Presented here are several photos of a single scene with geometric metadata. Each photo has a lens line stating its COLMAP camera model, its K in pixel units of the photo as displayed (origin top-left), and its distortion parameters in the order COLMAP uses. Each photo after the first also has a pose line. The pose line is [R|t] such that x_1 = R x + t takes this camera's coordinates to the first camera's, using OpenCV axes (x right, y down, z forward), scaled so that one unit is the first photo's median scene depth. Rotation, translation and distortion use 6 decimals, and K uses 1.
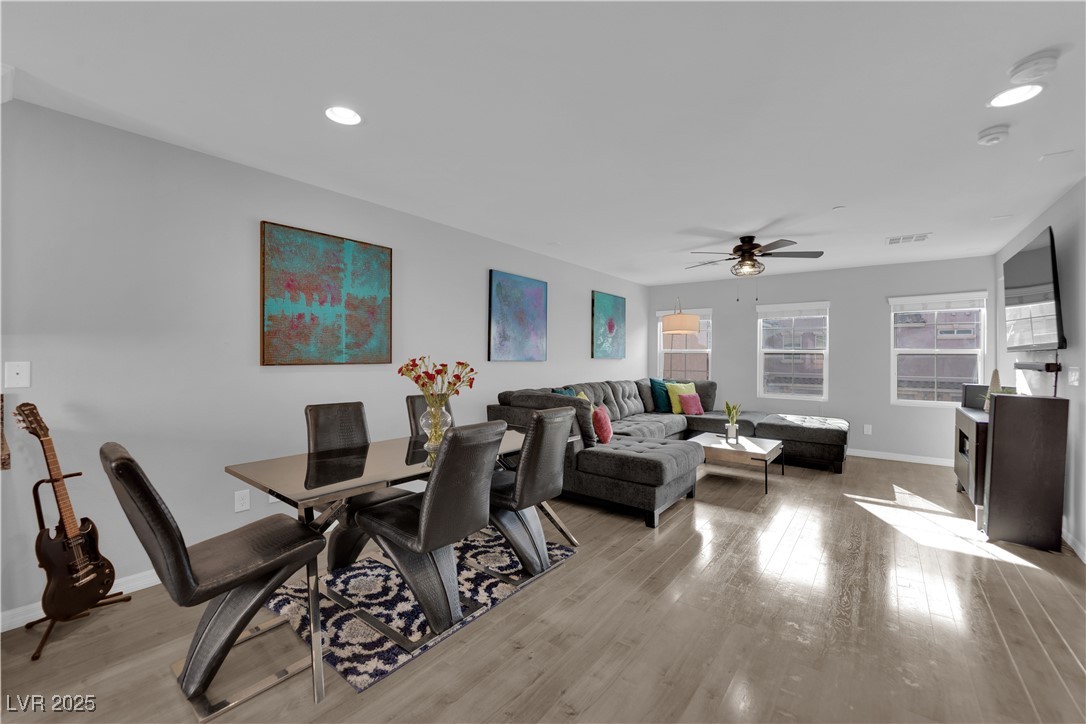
lens RADIAL K [[437.6, 0, 544.2], [0, 437.6, 356.5], [0, 0, 1]] dist [-0.013141, -0.000338]
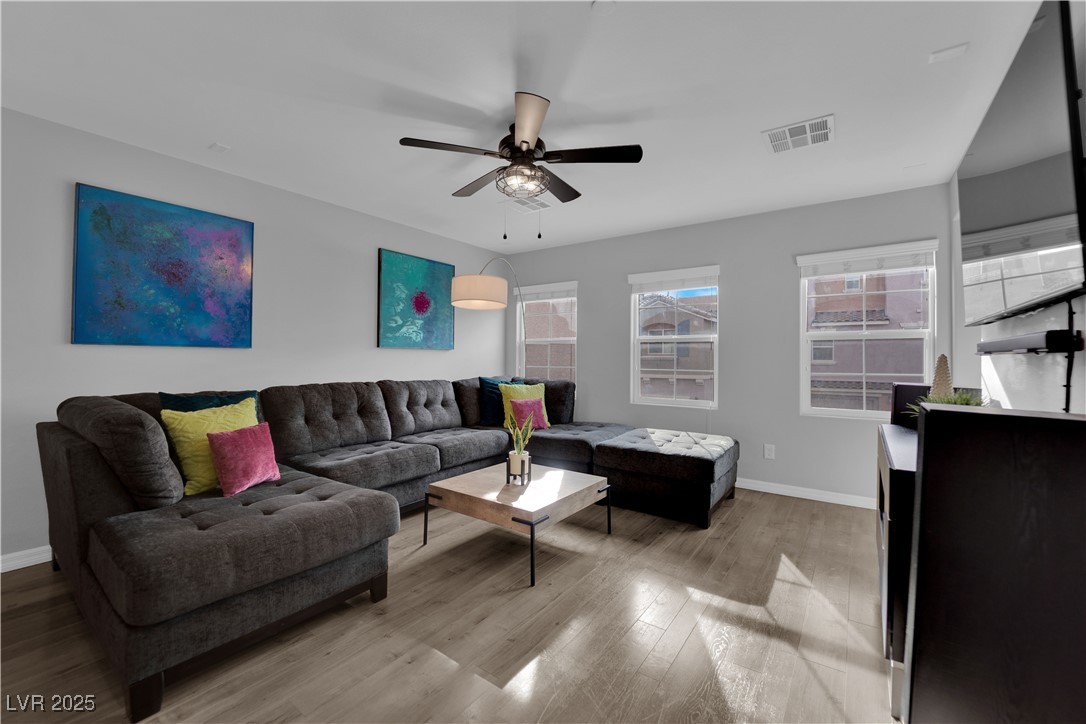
lens RADIAL K [[437.6, 0, 544.2], [0, 437.6, 356.5], [0, 0, 1]] dist [-0.013141, -0.000338]
pose [[0.999130, -0.002817, 0.041612, 0.387975], [0.002959, 0.999990, -0.003361, 0.023329], [-0.041602, 0.003482, 0.999128, 0.354410]]
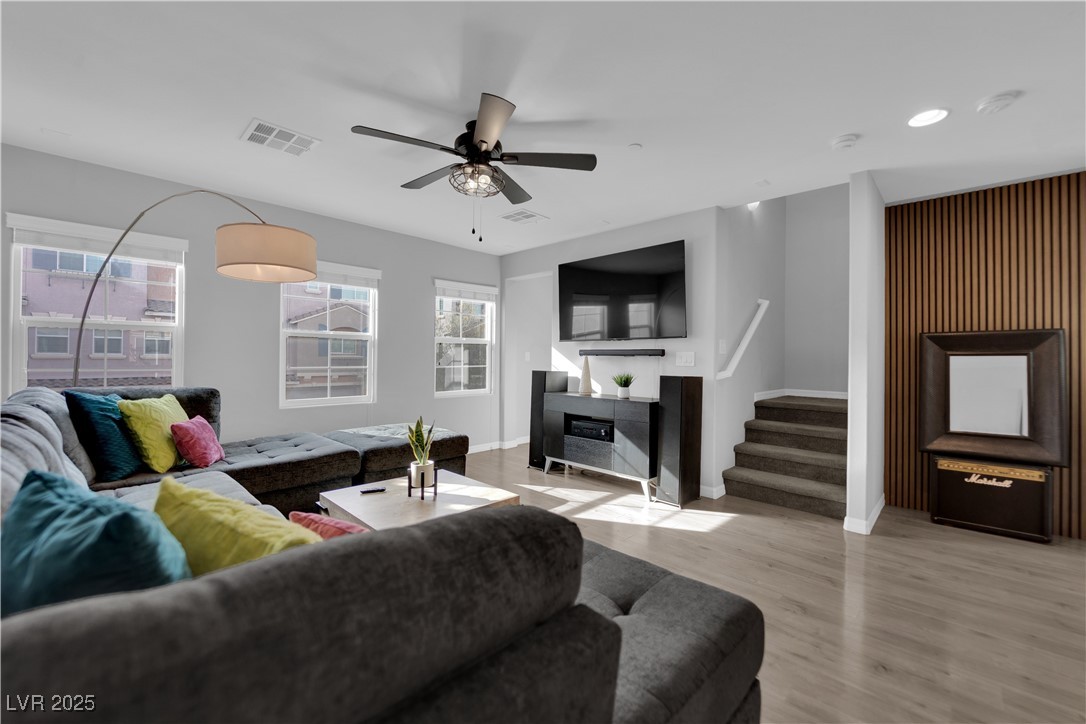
lens RADIAL K [[437.6, 0, 544.2], [0, 437.6, 356.5], [0, 0, 1]] dist [-0.013141, -0.000338]
pose [[0.097471, -0.002872, 0.995234, -0.081091], [-0.012057, 0.999919, 0.004067, 0.018810], [-0.995165, -0.012396, 0.097428, 0.709949]]
